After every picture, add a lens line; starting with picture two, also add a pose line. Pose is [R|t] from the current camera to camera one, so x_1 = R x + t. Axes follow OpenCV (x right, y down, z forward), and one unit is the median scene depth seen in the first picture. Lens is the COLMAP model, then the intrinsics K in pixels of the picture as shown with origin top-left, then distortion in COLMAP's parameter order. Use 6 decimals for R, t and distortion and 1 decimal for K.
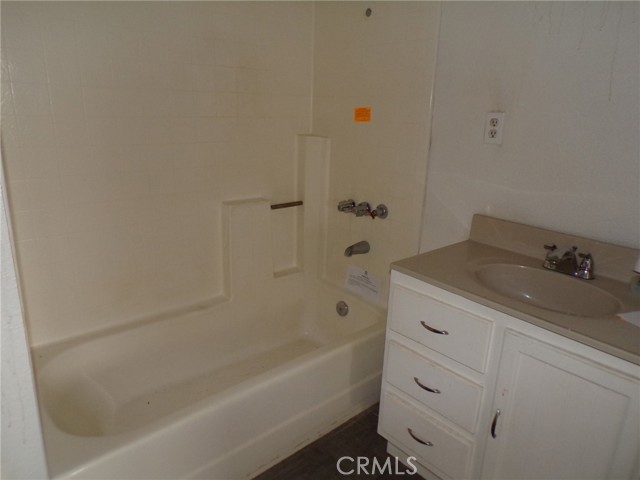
lens RADIAL K [[443.2, 0, 321.0], [0, 443.2, 237.6], [0, 0, 1]] dist [0.005415, 0.001590]
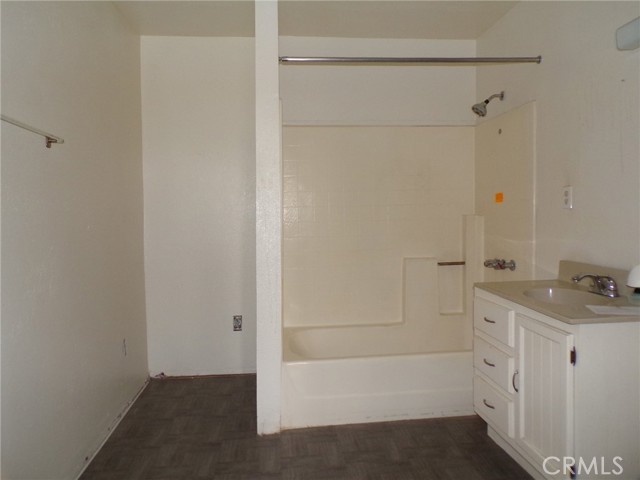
lens RADIAL K [[425.7, 0, 319.0], [0, 425.7, 239.7], [0, 0, 1]] dist [-0.020094, 0.004816]
pose [[0.822201, -0.009952, -0.569110, 0.396199], [-0.118404, 0.974985, -0.188109, 0.179283], [0.556745, 0.222049, 0.800455, -0.379021]]
